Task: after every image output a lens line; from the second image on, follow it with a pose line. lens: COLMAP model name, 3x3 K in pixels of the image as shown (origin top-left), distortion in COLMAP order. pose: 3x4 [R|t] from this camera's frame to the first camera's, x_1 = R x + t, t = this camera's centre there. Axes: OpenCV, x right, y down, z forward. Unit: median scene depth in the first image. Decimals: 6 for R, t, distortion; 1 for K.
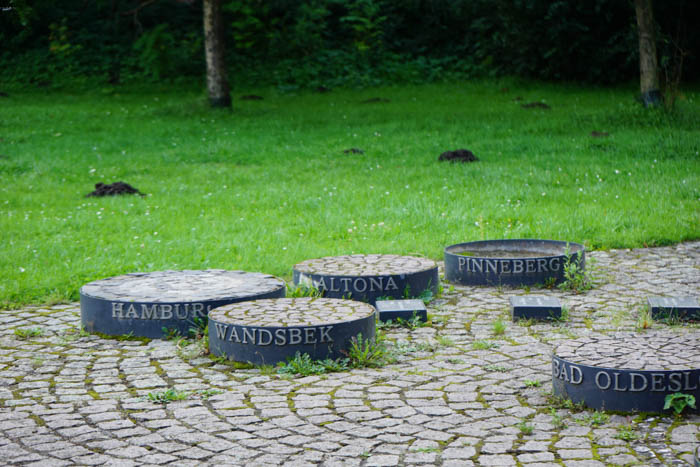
lens RADIAL K [[2049.5, 0, 349.1], [0, 2049.5, 237.8], [0, 0, 1]] dist [0.398760, 0.000000]
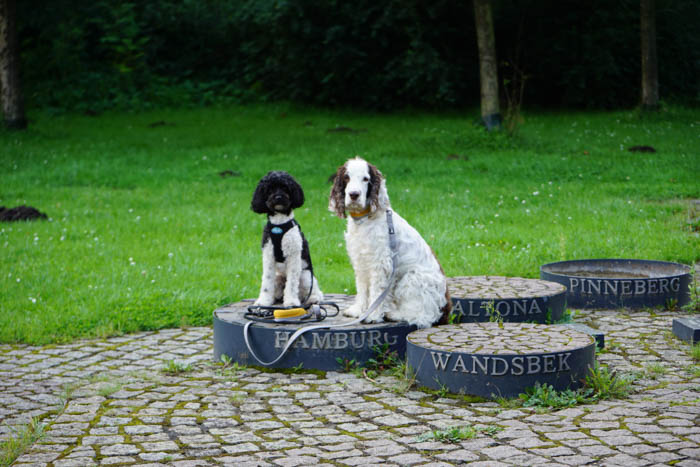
lens RADIAL K [[2049.5, 0, 350.5], [0, 2049.5, 232.3], [0, 0, 1]] dist [0.398760, 0.000000]
pose [[0.978059, -0.006986, 0.208209, -0.123854], [0.011177, 0.999758, -0.018962, 0.002798], [-0.208026, 0.020873, 0.977901, 0.060427]]
